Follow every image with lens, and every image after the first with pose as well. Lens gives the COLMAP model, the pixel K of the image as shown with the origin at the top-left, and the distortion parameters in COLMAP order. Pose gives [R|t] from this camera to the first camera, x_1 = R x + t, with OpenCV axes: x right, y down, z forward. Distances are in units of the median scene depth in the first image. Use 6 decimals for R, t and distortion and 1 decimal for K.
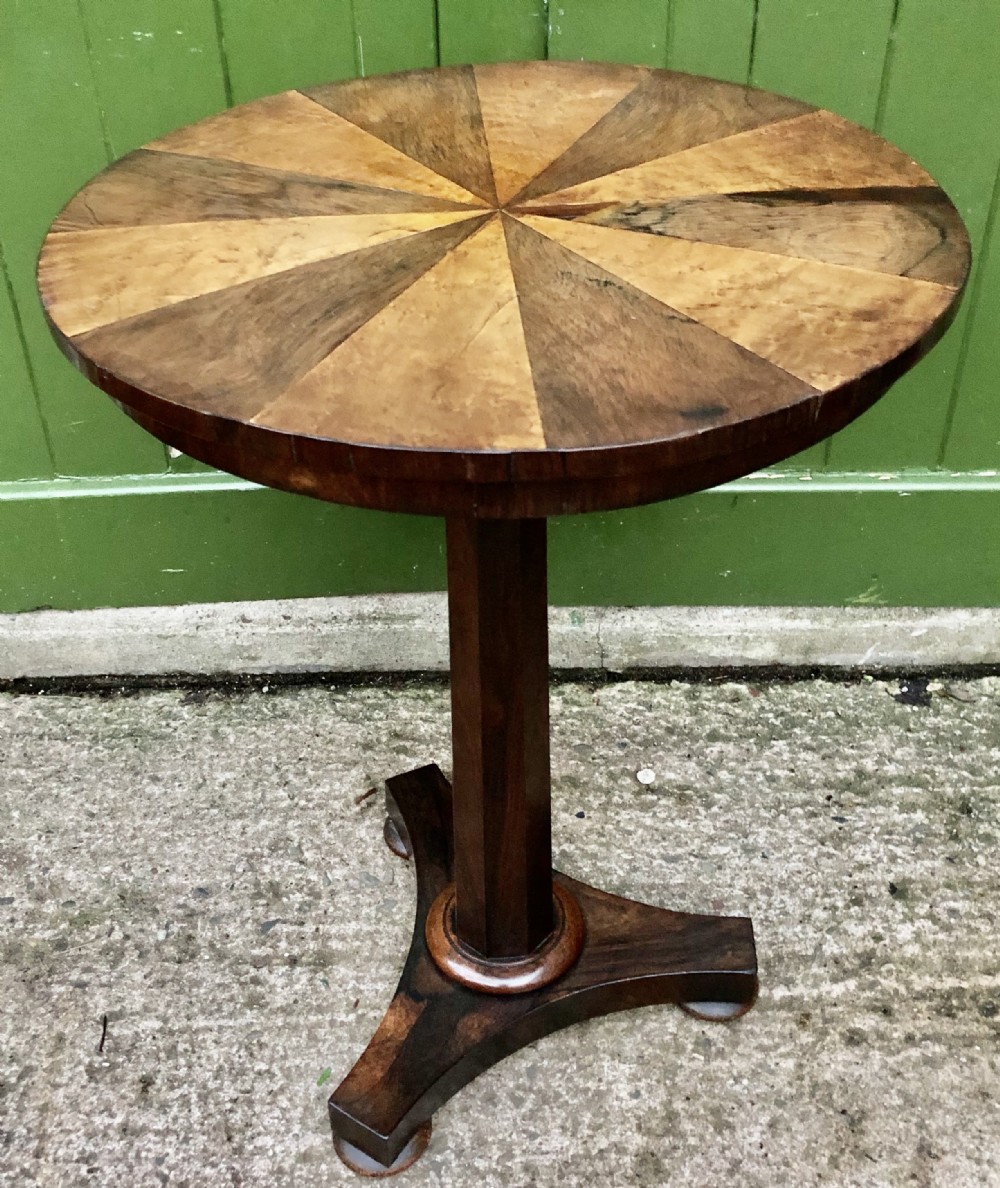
lens RADIAL K [[1350.6, 0, 455.9], [0, 1350.6, 539.7], [0, 0, 1]] dist [0.023052, 0.000000]
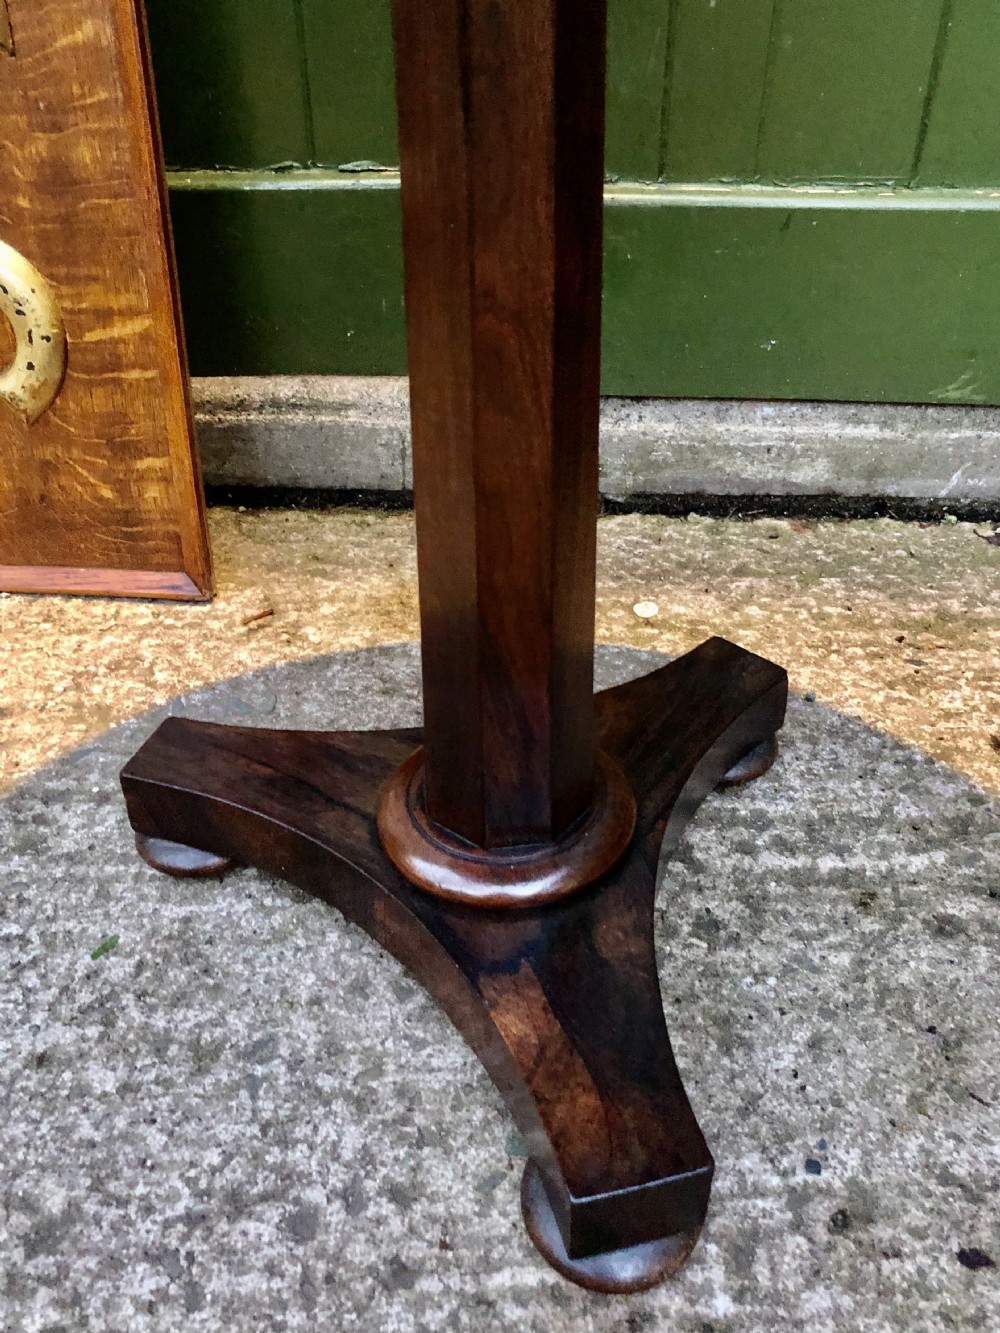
lens RADIAL K [[1193.6, 0, 499.0], [0, 1193.6, 663.5], [0, 0, 1]] dist [0.008452, -0.009080]
pose [[0.999016, 0.042927, -0.011192, 0.077655], [-0.042876, 0.999069, 0.004767, 0.226121], [0.011386, -0.004283, 0.999926, 0.397281]]
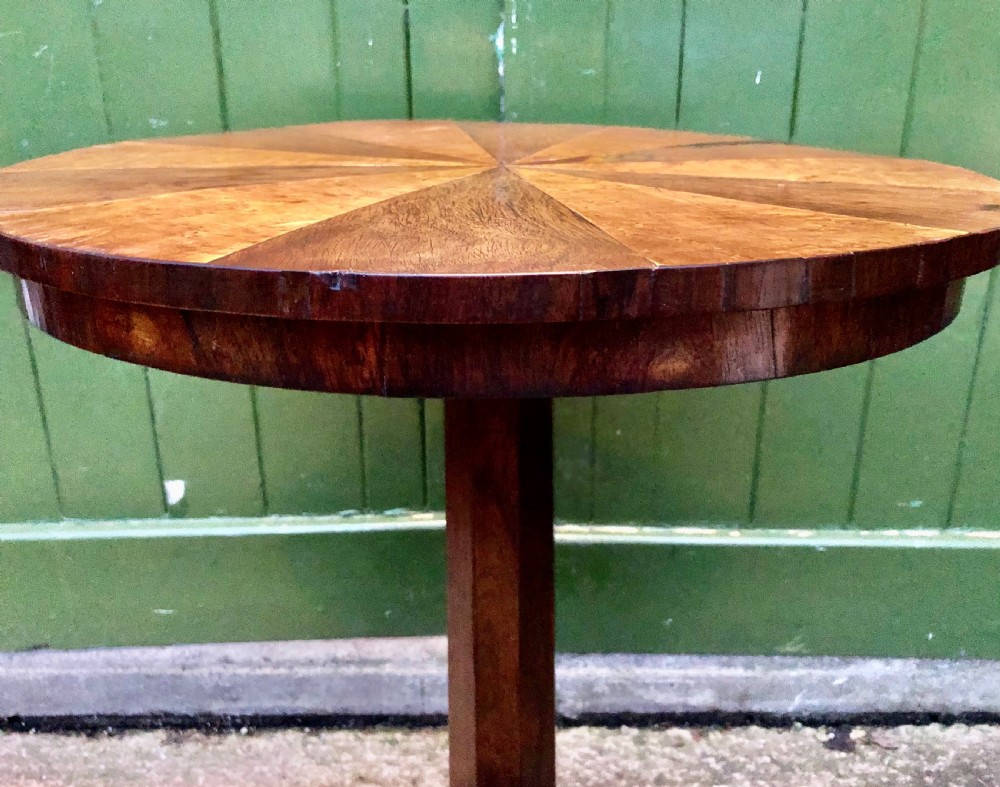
lens RADIAL K [[907.6, 0, 529.5], [0, 907.6, 376.0], [0, 0, 1]] dist [0.002174, 0.000000]
pose [[0.998716, 0.027751, 0.042387, 0.056314], [-0.014894, 0.960492, -0.277910, 0.045092], [-0.048425, 0.276922, 0.959671, 0.265157]]
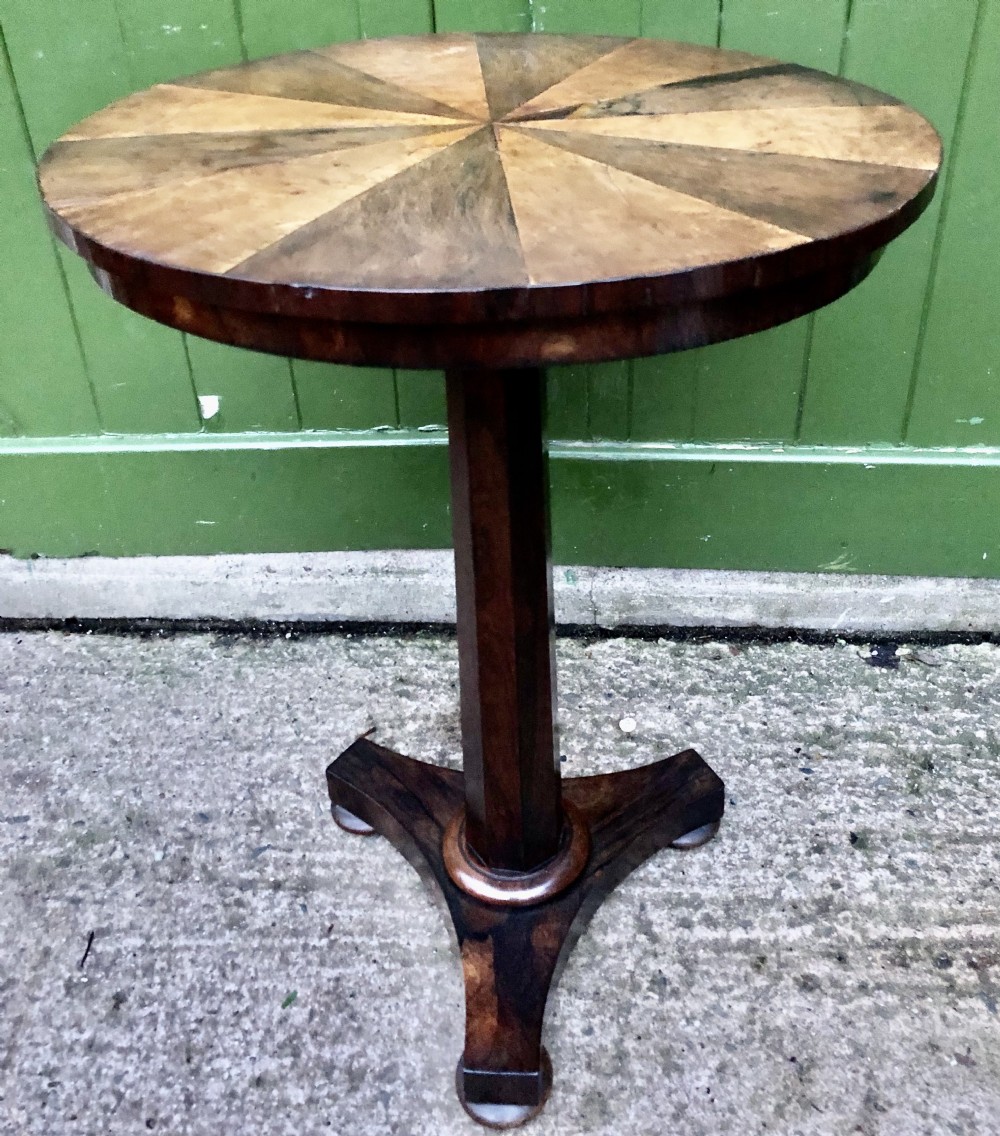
lens RADIAL K [[1112.0, 0, 502.6], [0, 1112.0, 459.1], [0, 0, 1]] dist [0.019208, 0.000000]
pose [[0.998860, 0.025009, -0.040661, 0.080064], [-0.028279, 0.996236, -0.081942, 0.044793], [0.038458, 0.082999, 0.995807, 0.109707]]
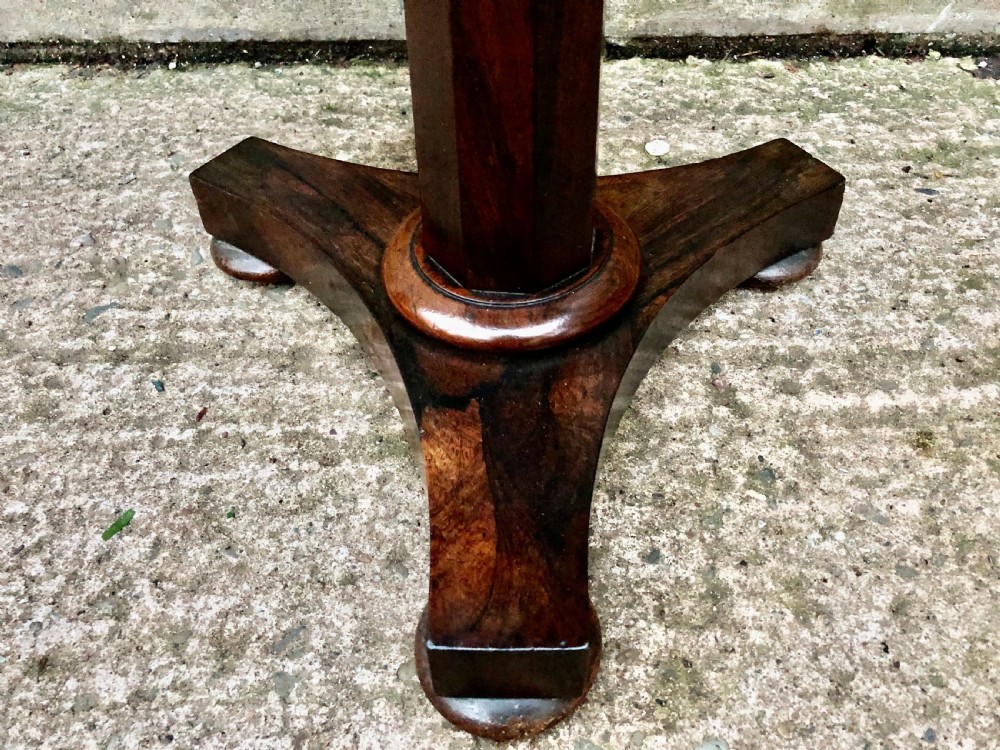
lens RADIAL K [[824.0, 0, 507.1], [0, 824.0, 371.2], [0, 0, 1]] dist [0.002517, 0.009531]
pose [[0.999747, 0.008952, 0.020640, 0.055609], [-0.012645, 0.982382, 0.186456, 0.234558], [-0.018607, -0.186669, 0.982247, 0.589408]]
